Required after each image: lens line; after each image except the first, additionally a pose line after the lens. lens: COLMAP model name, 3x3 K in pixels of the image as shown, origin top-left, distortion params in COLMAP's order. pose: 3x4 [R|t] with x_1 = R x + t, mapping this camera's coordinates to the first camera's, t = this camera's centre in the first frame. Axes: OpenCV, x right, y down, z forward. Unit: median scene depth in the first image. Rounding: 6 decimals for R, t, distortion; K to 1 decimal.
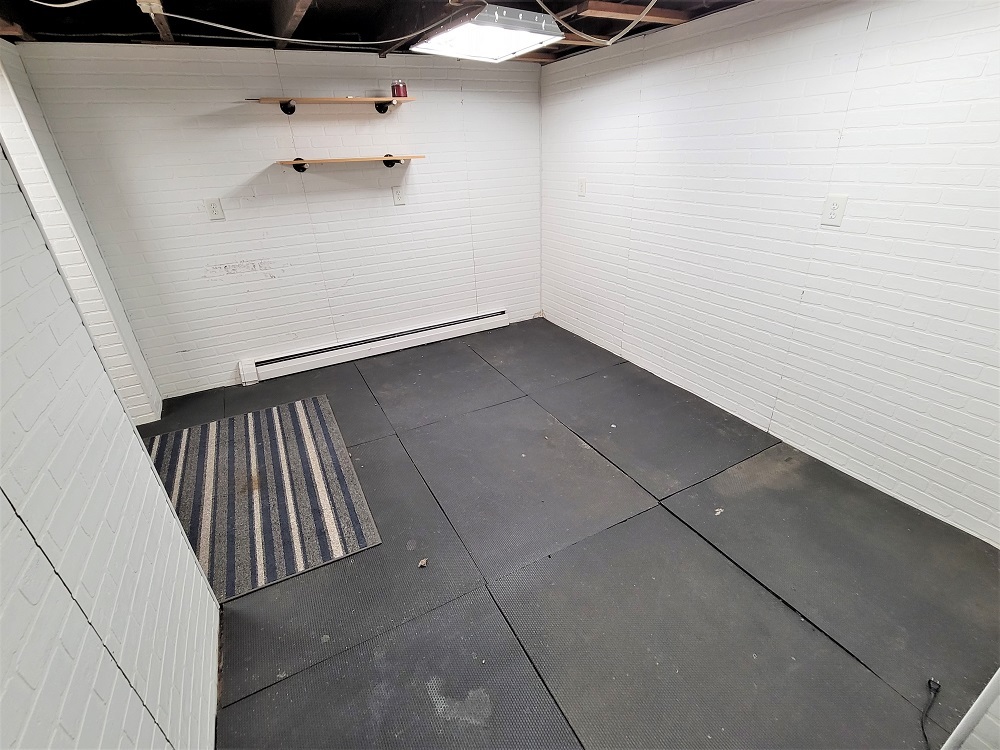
lens RADIAL K [[455.2, 0, 500.9], [0, 455.2, 375.9], [0, 0, 1]] dist [0.000506, 0.000131]
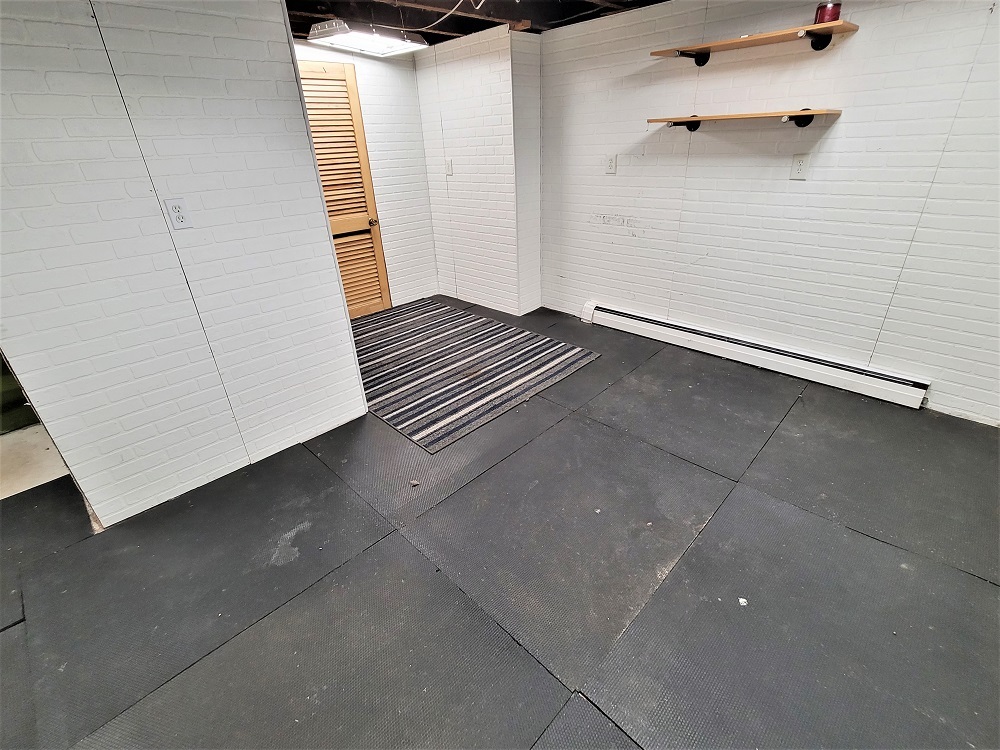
lens RADIAL K [[454.1, 0, 500.6], [0, 454.1, 373.1], [0, 0, 1]] dist [0.002557, -0.000666]
pose [[0.306826, 0.459392, -0.833557, 0.432315], [-0.402617, 0.856228, 0.323686, -0.169408], [0.862414, 0.236289, 0.447672, 0.368158]]
